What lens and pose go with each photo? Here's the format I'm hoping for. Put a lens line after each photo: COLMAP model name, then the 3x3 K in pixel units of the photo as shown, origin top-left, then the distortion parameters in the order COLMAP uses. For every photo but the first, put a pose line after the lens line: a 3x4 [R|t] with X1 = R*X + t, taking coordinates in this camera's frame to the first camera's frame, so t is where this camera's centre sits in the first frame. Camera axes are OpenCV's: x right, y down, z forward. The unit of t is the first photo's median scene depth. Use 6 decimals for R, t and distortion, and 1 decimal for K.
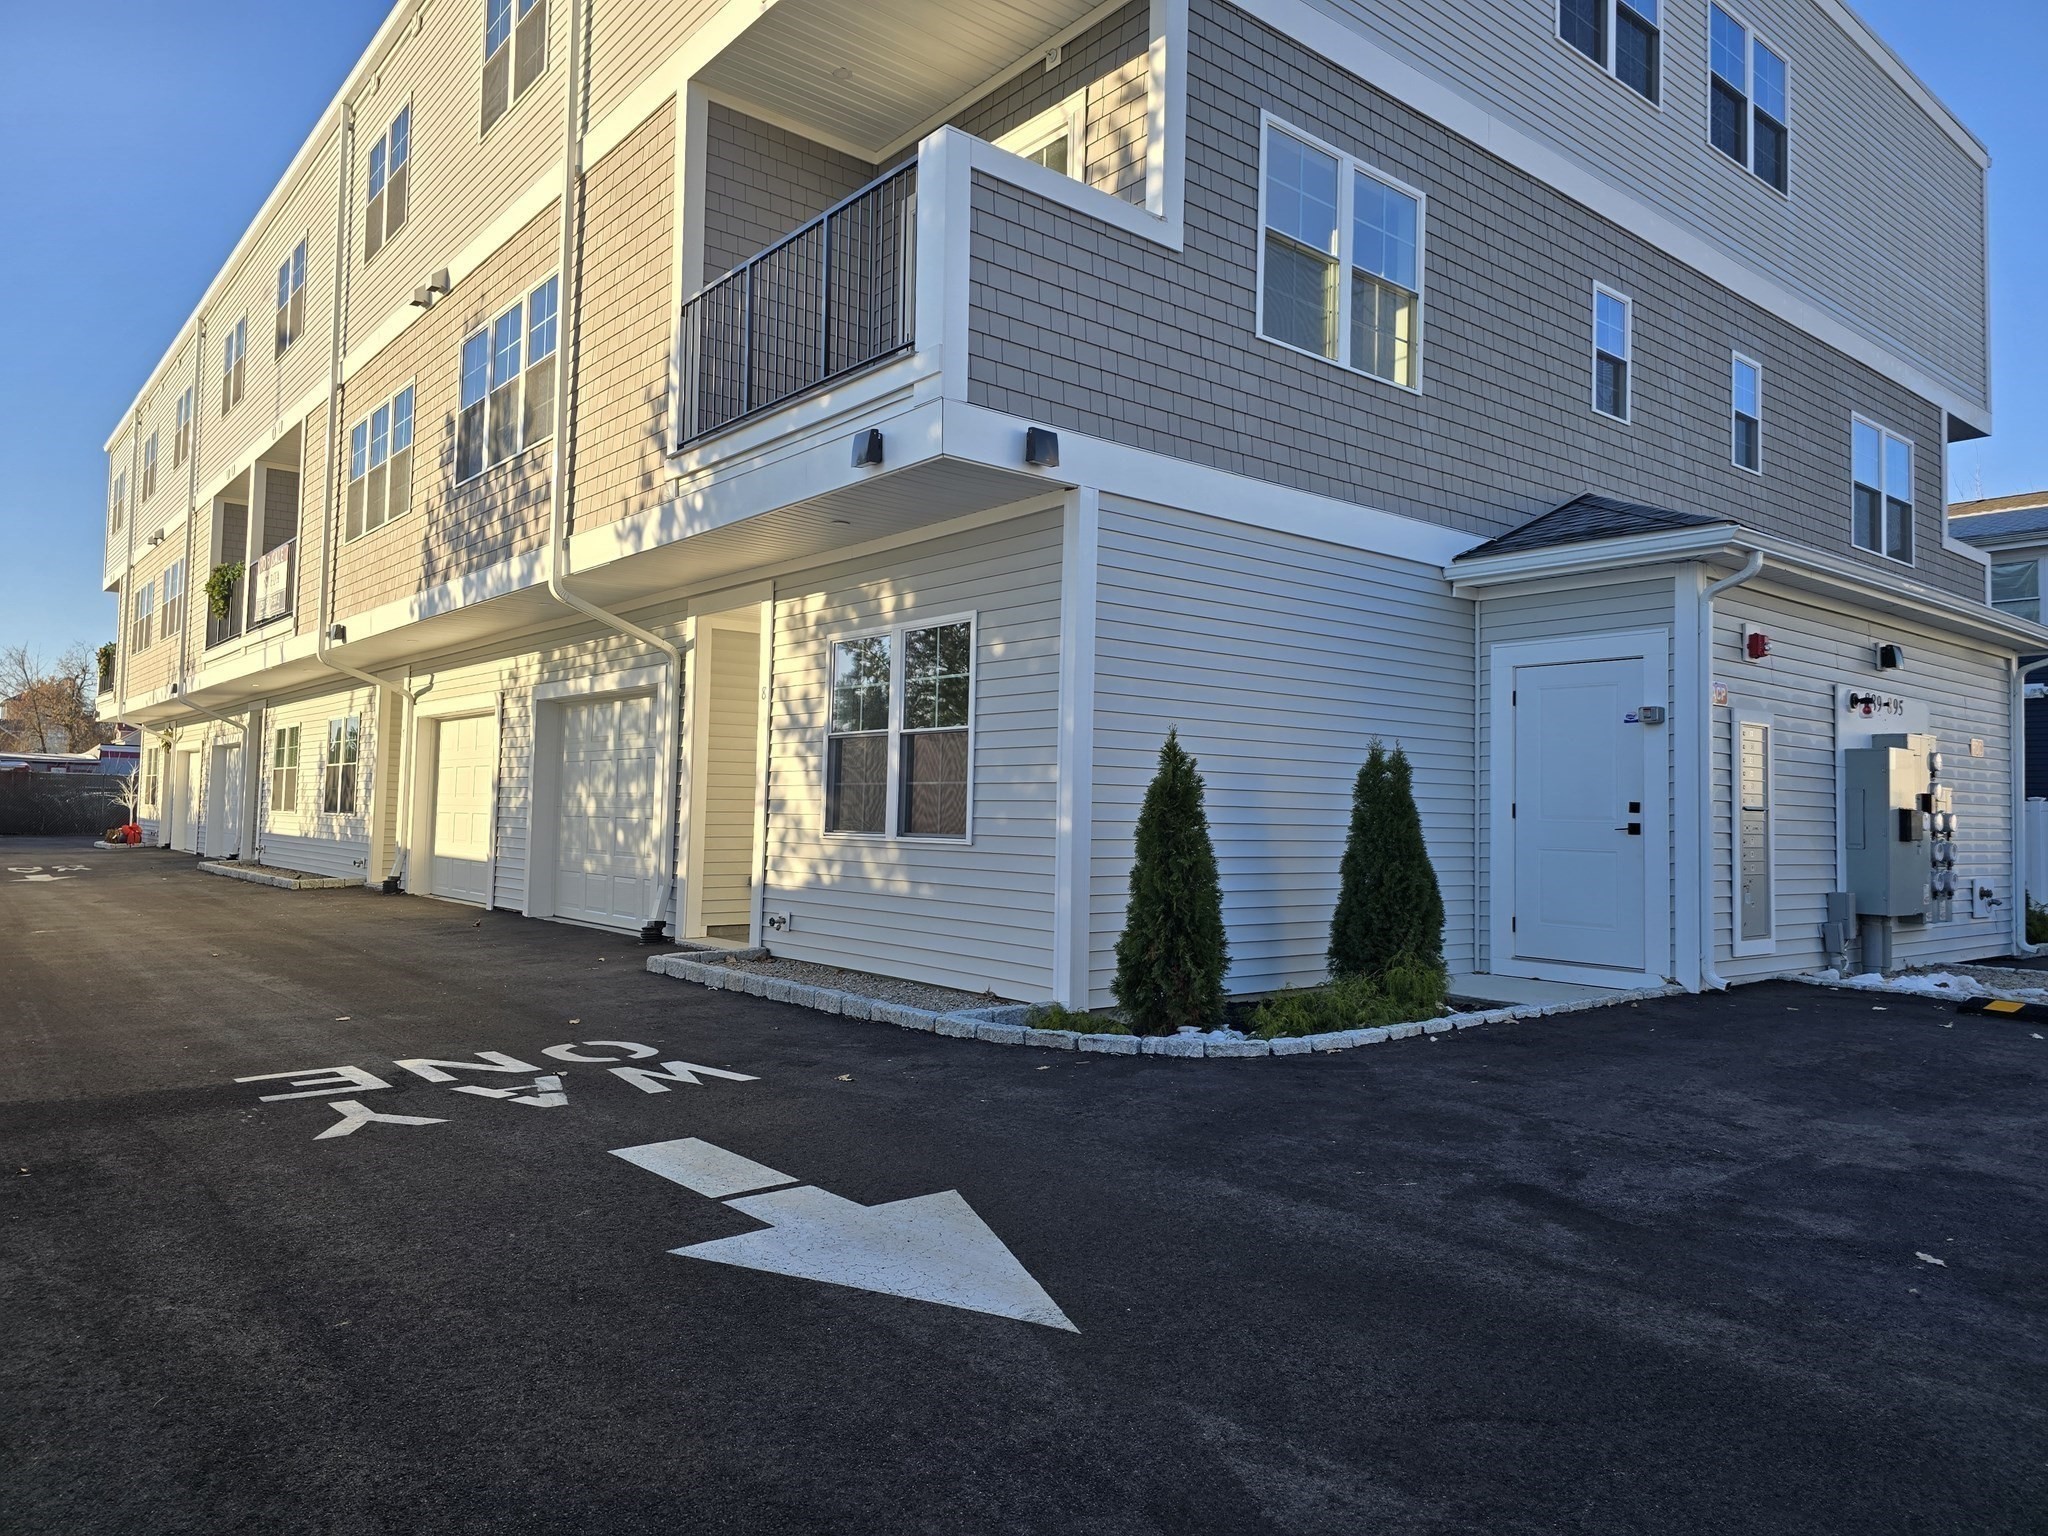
lens RADIAL K [[1364.7, 0, 1023.8], [0, 1364.7, 728.6], [0, 0, 1]] dist [0.050545, -0.055677]
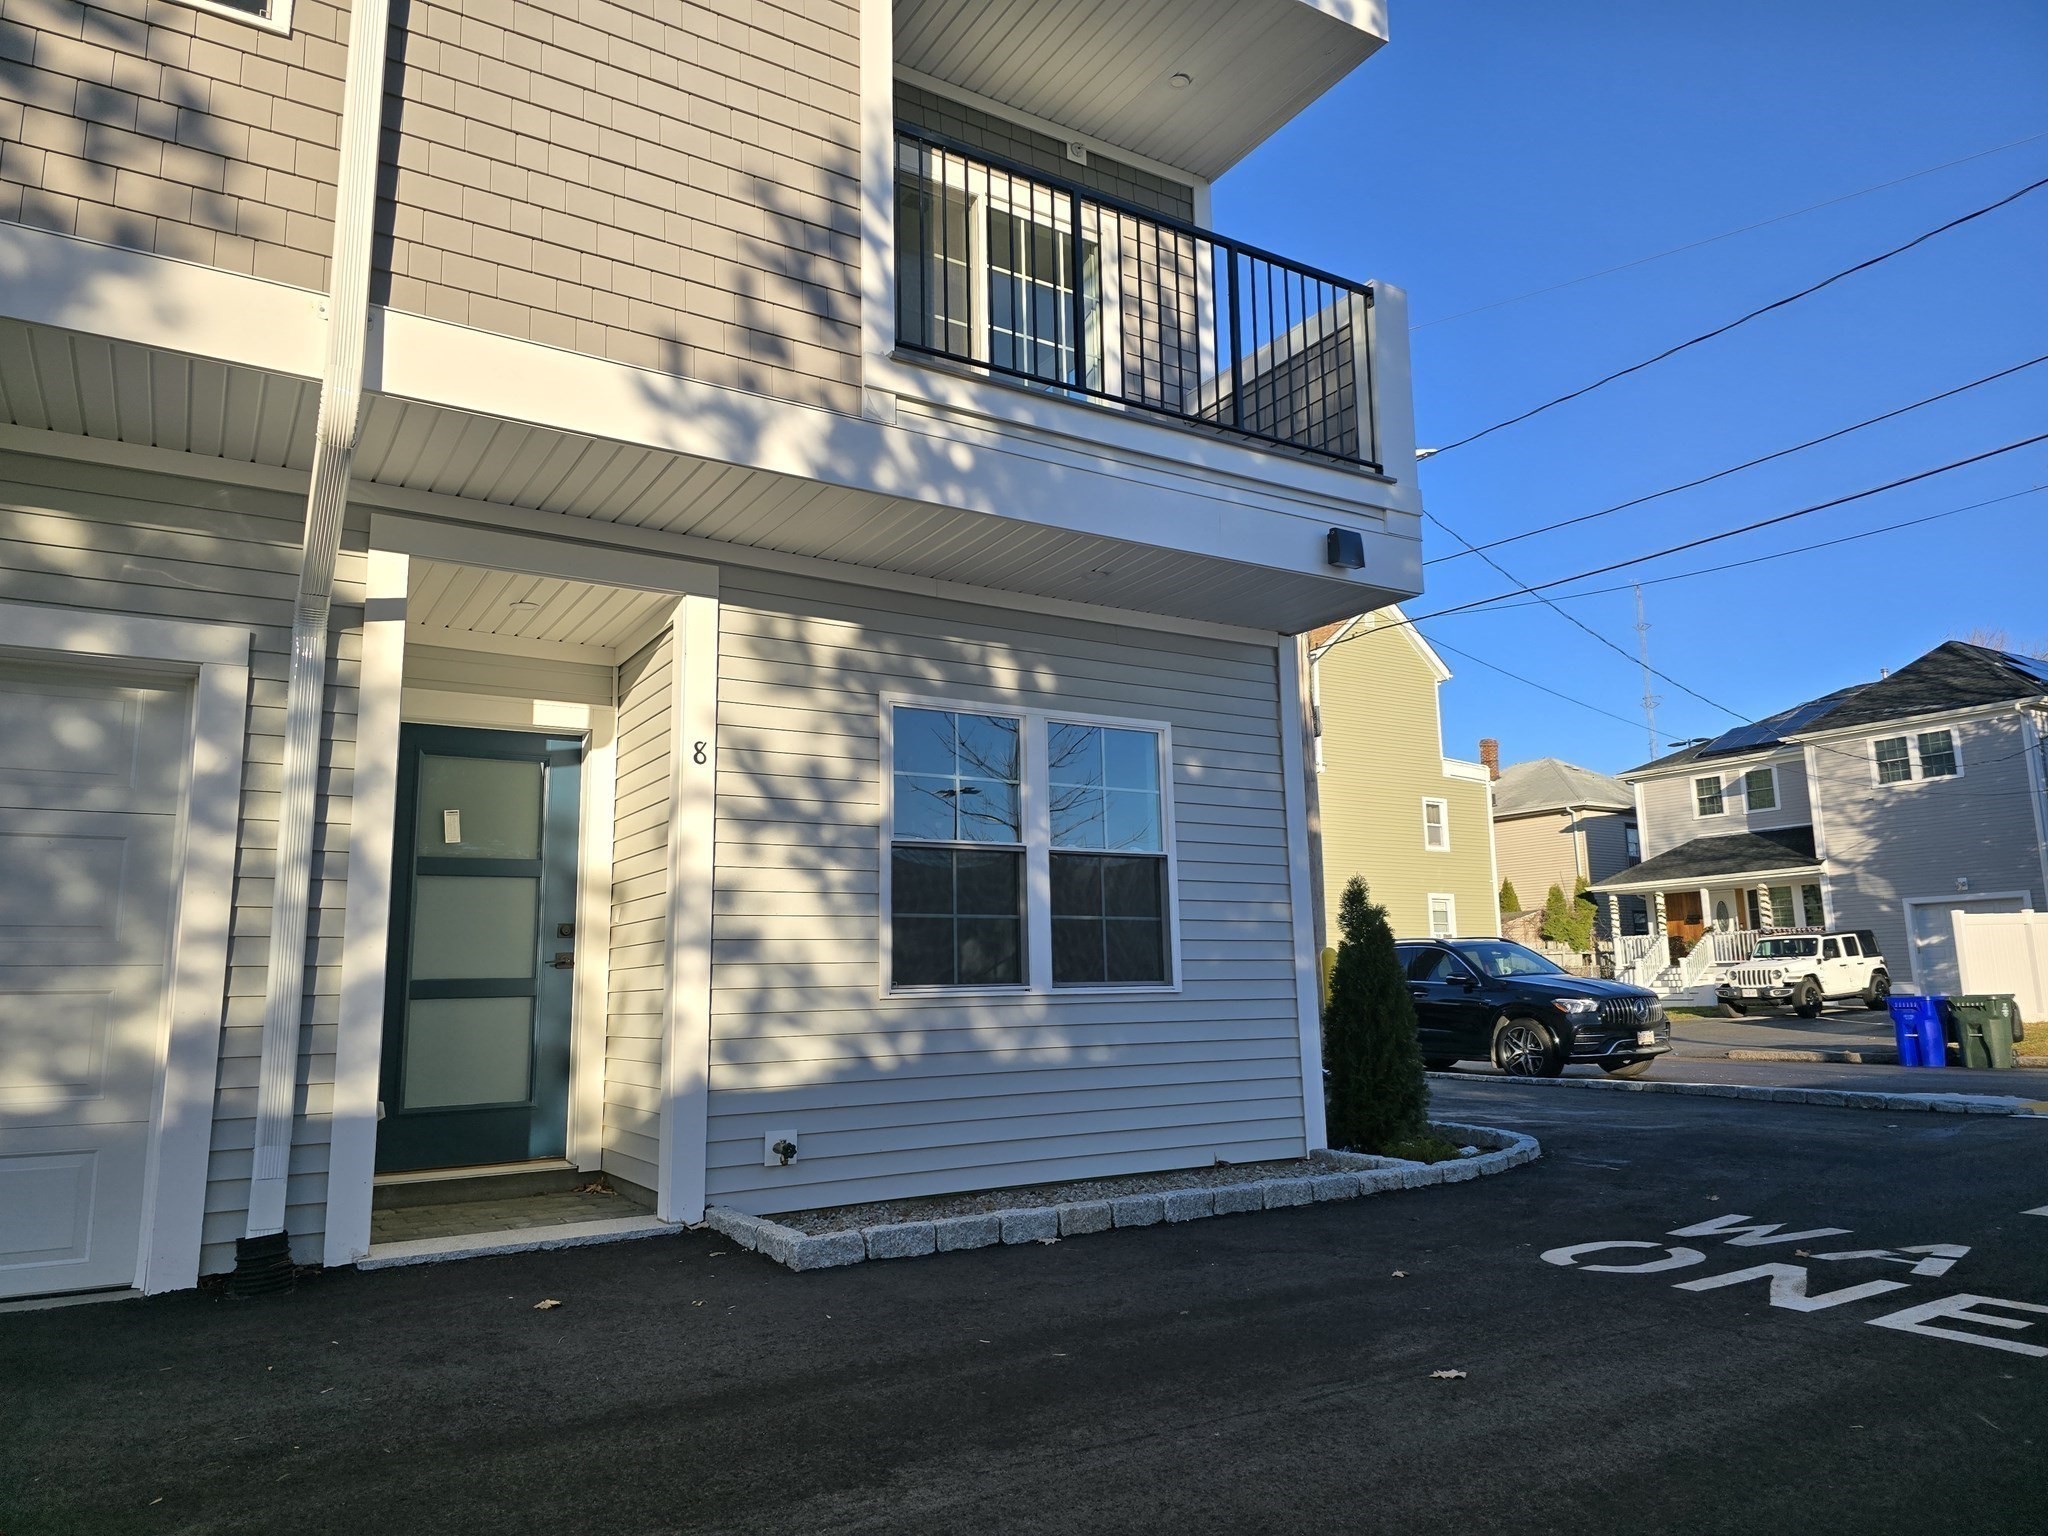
lens RADIAL K [[1364.7, 0, 1010.2], [0, 1364.7, 727.8], [0, 0, 1]] dist [0.050545, -0.055677]
pose [[0.139245, 0.166858, 0.976099, -0.763497], [-0.045162, 0.985746, -0.162065, 0.054496], [-0.989228, -0.021516, 0.144795, 0.812576]]
